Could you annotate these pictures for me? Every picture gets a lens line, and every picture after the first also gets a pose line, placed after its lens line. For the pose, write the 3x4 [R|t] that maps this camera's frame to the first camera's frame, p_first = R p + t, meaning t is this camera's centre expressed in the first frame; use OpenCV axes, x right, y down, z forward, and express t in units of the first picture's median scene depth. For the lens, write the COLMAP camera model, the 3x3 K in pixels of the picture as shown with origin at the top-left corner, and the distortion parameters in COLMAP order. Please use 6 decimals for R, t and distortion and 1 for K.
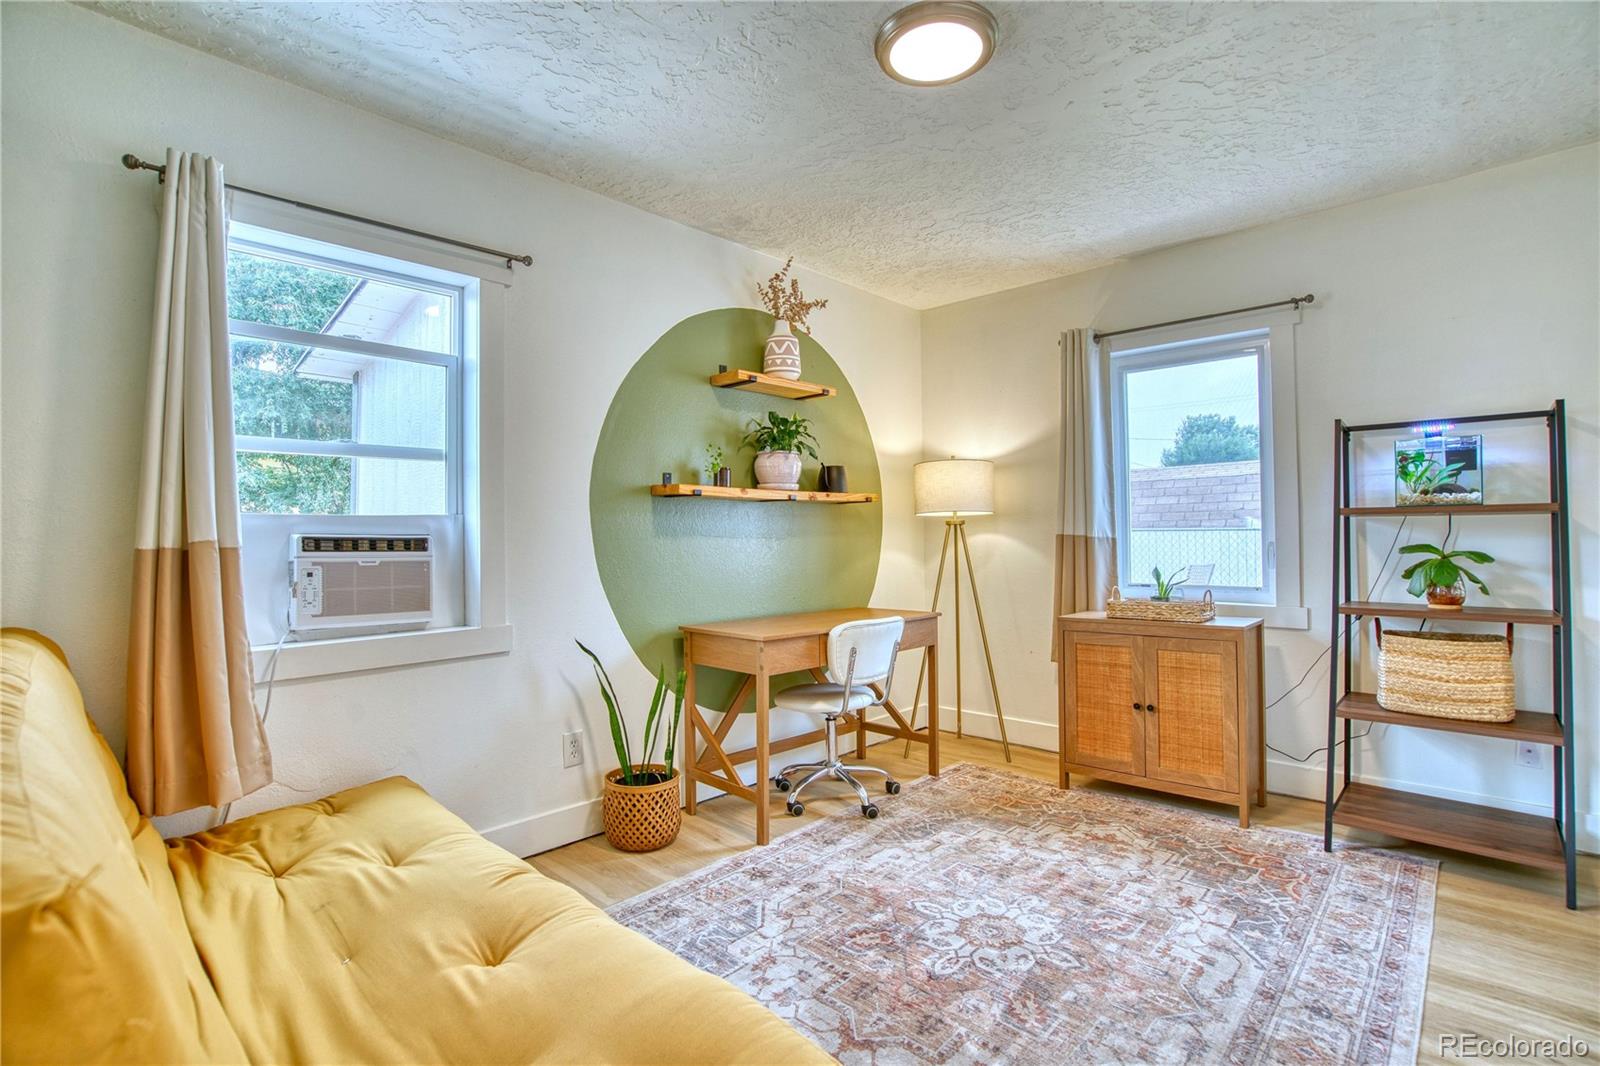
lens RADIAL K [[736.8, 0, 798.1], [0, 736.8, 526.5], [0, 0, 1]] dist [-0.040141, 0.009803]
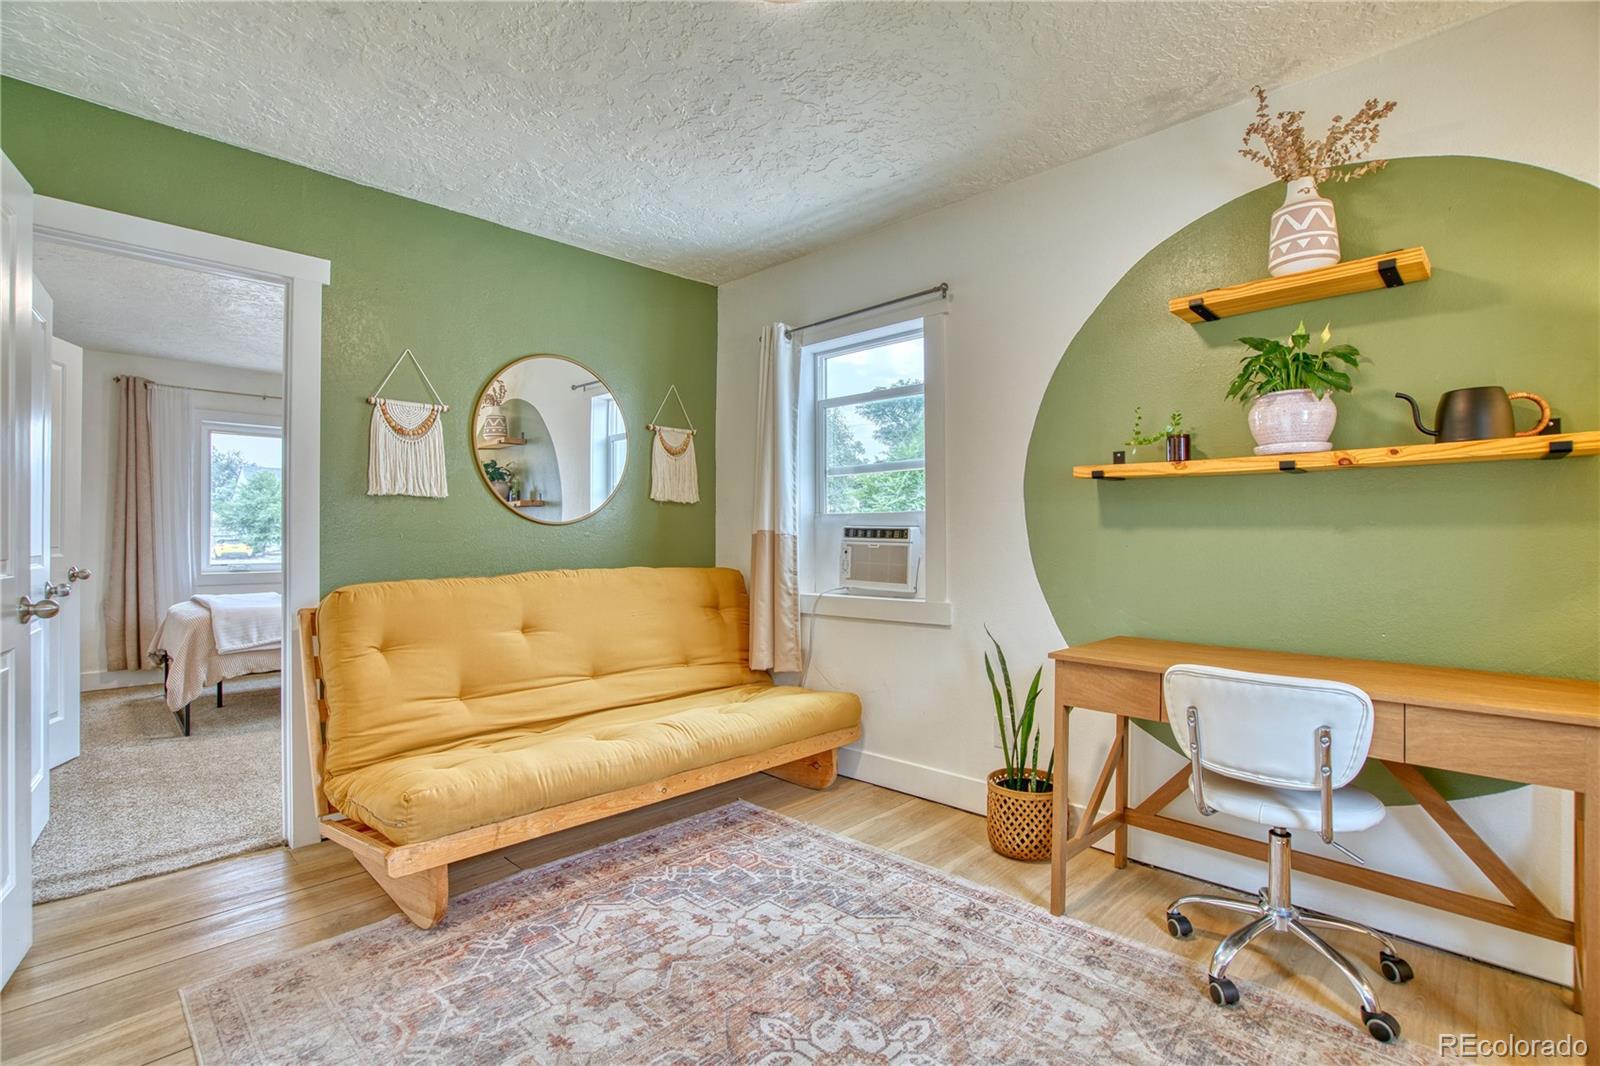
lens RADIAL K [[736.8, 0, 796.0], [0, 736.8, 527.2], [0, 0, 1]] dist [-0.040141, 0.009803]
pose [[-0.002458, 0.004794, -0.999985, 0.831889], [0.020048, 0.999788, 0.004744, 0.002577], [0.999796, -0.020036, -0.002553, 0.808924]]
